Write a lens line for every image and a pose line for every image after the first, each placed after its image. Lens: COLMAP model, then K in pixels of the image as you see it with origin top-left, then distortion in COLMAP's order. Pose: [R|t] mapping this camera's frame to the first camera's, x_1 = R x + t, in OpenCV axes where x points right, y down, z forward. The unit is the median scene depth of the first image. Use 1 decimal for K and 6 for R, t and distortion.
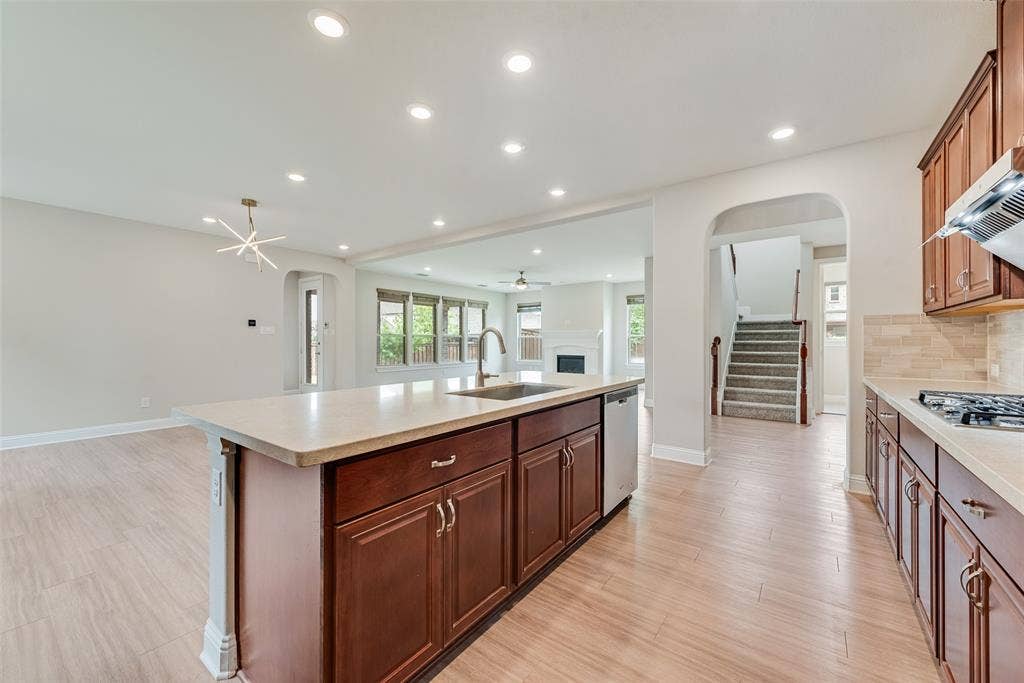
lens RADIAL K [[404.1, 0, 504.5], [0, 404.1, 339.0], [0, 0, 1]] dist [0.007998, -0.000067]
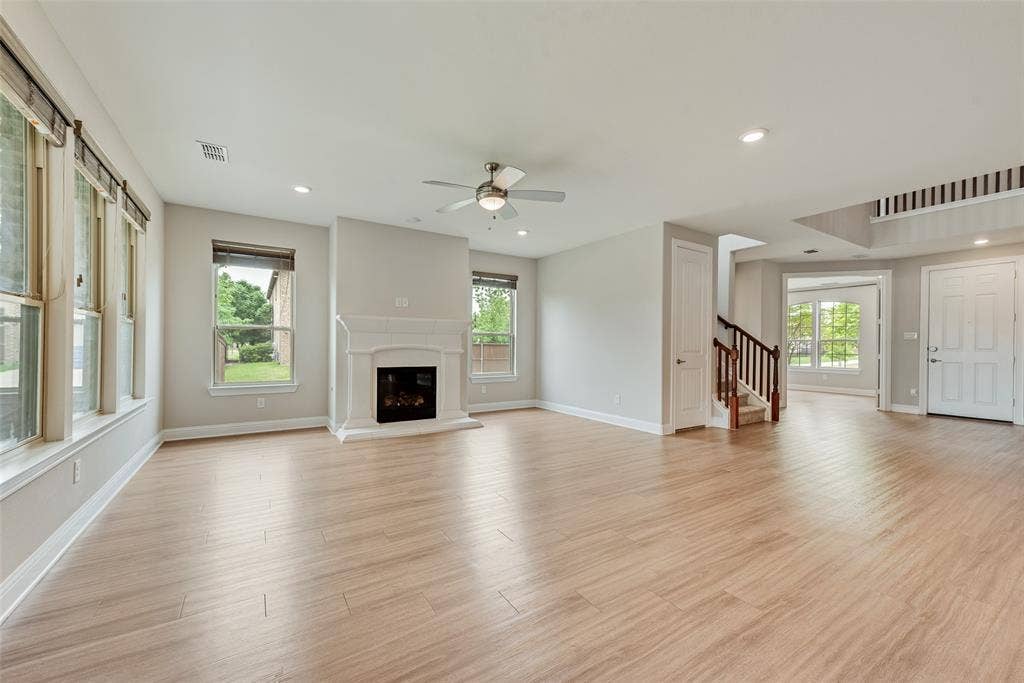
lens RADIAL K [[404.1, 0, 512.8], [0, 404.1, 349.5], [0, 0, 1]] dist [0.007998, -0.000067]
pose [[0.333564, -0.002120, 0.942725, -0.443646], [-0.015901, 0.999843, 0.007875, 0.019441], [-0.942593, -0.017617, 0.333478, 1.119982]]
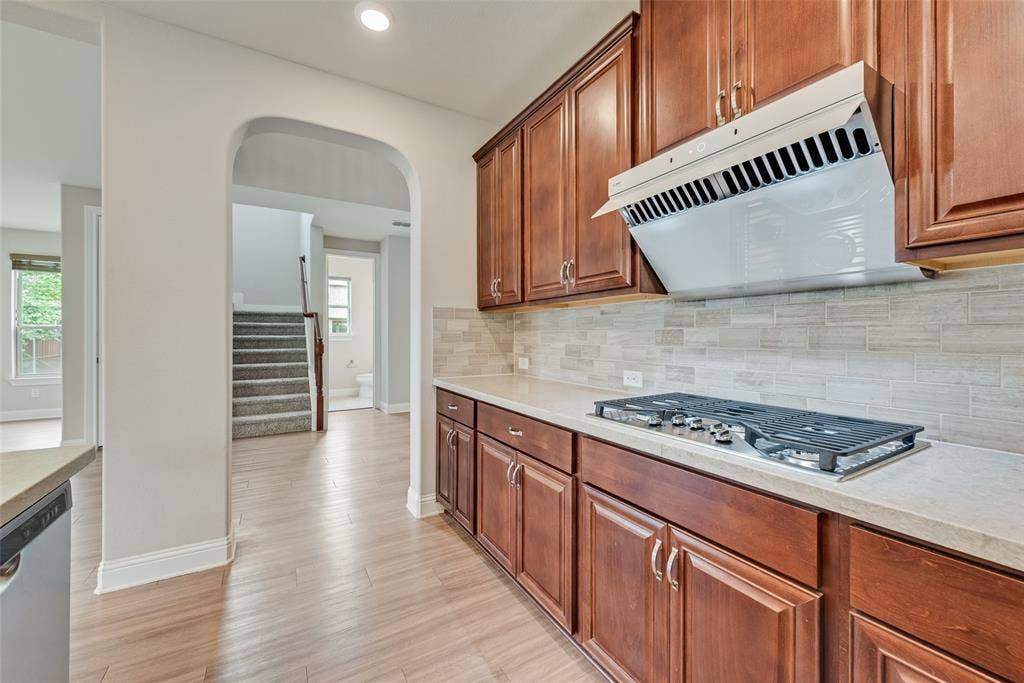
lens RADIAL K [[404.1, 0, 508.8], [0, 404.1, 335.4], [0, 0, 1]] dist [0.007998, -0.000067]
pose [[0.381949, 0.001144, 0.924183, 0.070625], [-0.005714, 0.999983, 0.001124, 0.000152], [-0.924166, -0.005710, 0.381950, 0.246866]]
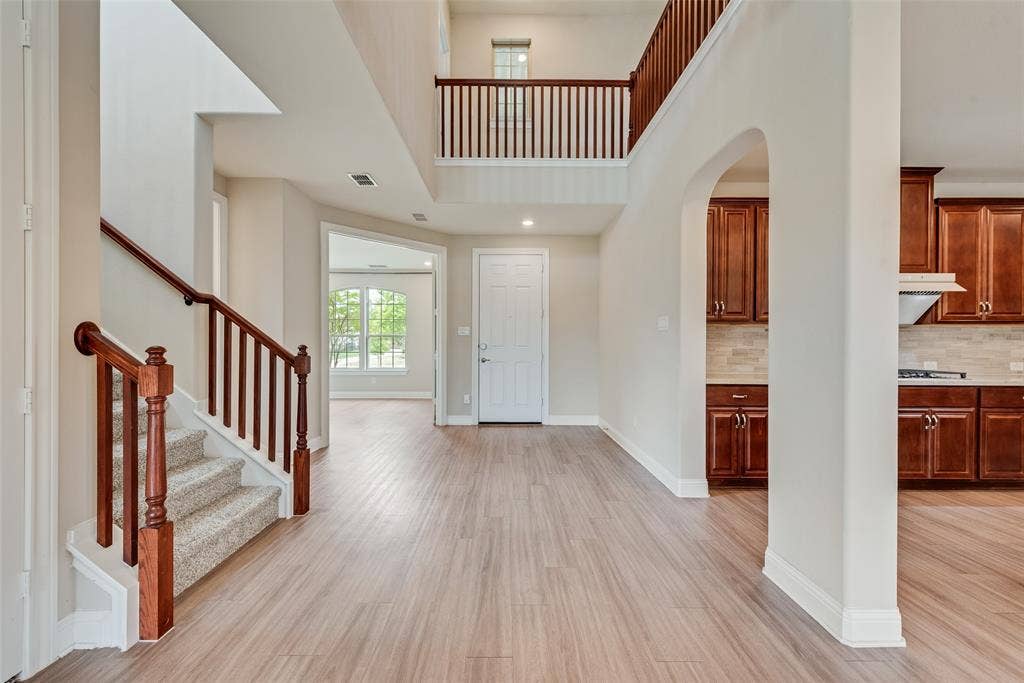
lens RADIAL K [[404.1, 0, 505.5], [0, 404.1, 342.6], [0, 0, 1]] dist [0.007998, -0.000067]
pose [[-0.605834, 0.001241, 0.795590, 0.170422], [-0.006986, 0.999952, -0.006879, 0.005838], [-0.795560, -0.009725, -0.605796, 0.948250]]
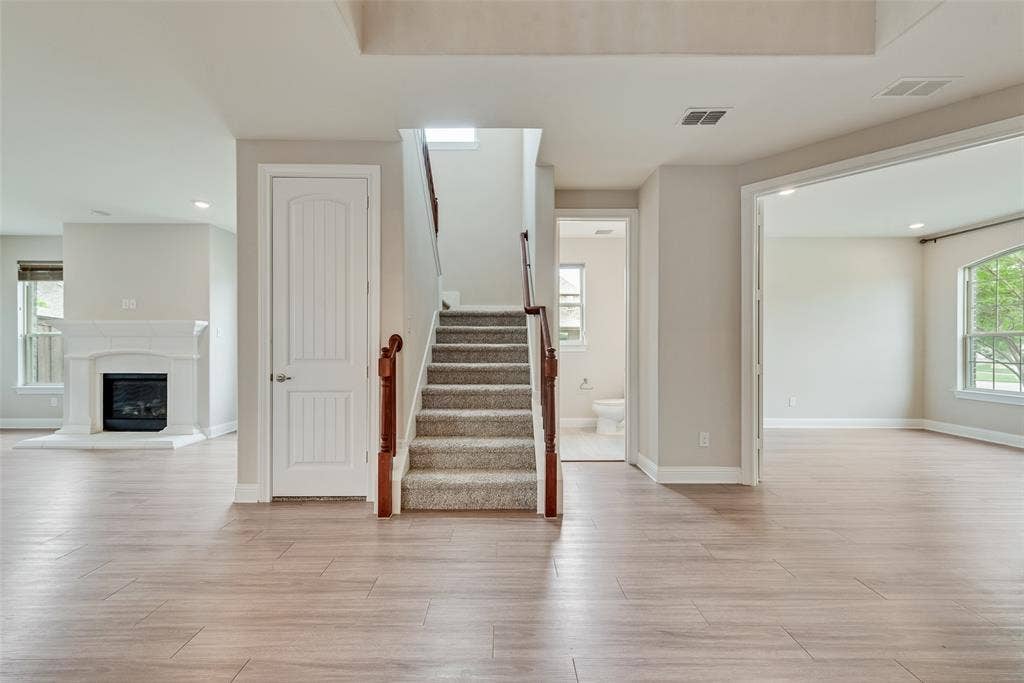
lens RADIAL K [[404.1, 0, 507.6], [0, 404.1, 347.6], [0, 0, 1]] dist [0.007998, -0.000067]
pose [[0.789300, -0.002681, 0.614002, 0.342089], [-0.006340, 0.999902, 0.012517, 0.002361], [-0.613975, -0.013773, 0.789206, 0.558848]]
